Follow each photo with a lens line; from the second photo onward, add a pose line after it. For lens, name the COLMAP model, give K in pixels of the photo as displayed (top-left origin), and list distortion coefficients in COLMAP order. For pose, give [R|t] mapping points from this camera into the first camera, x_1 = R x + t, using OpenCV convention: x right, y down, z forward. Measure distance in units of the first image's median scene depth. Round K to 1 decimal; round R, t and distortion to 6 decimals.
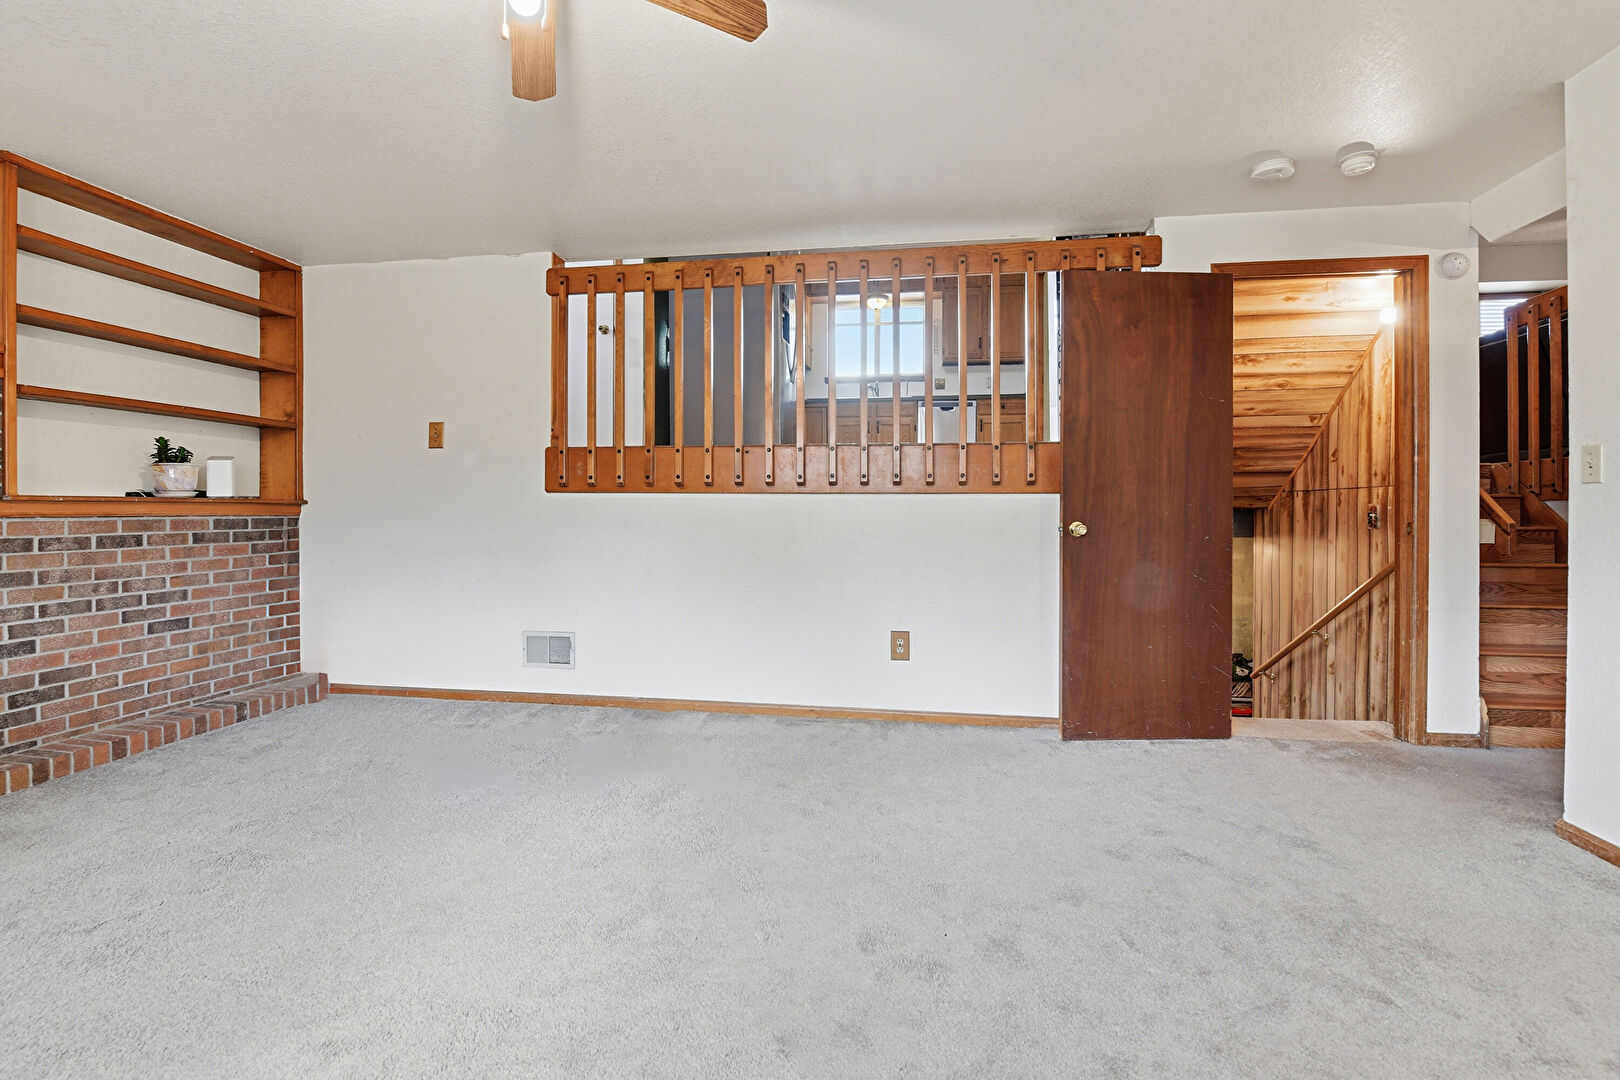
lens RADIAL K [[719.4, 0, 810.4], [0, 719.4, 523.2], [0, 0, 1]] dist [-0.006362, -0.005763]
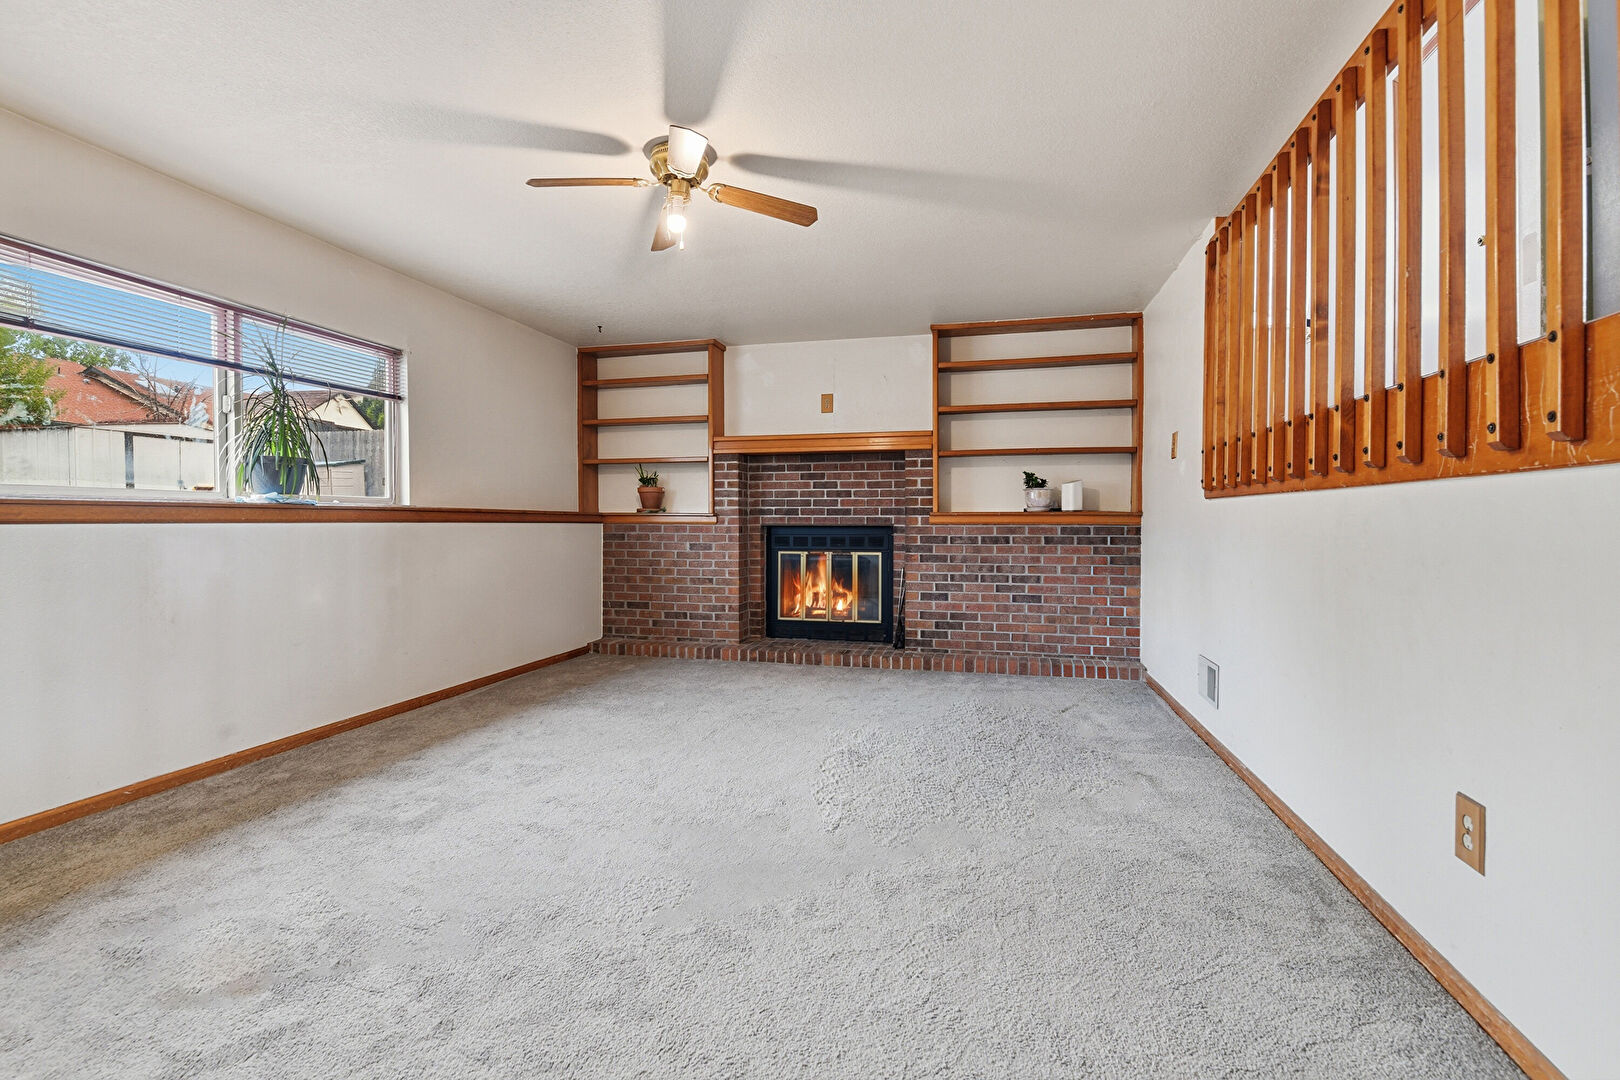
lens RADIAL K [[719.4, 0, 809.7], [0, 719.4, 536.0], [0, 0, 1]] dist [-0.006362, -0.005763]
pose [[-0.091047, 0.019540, -0.995655, 0.629283], [-0.016410, 0.999642, 0.021119, -0.010284], [0.995711, 0.018262, -0.090694, 0.695483]]
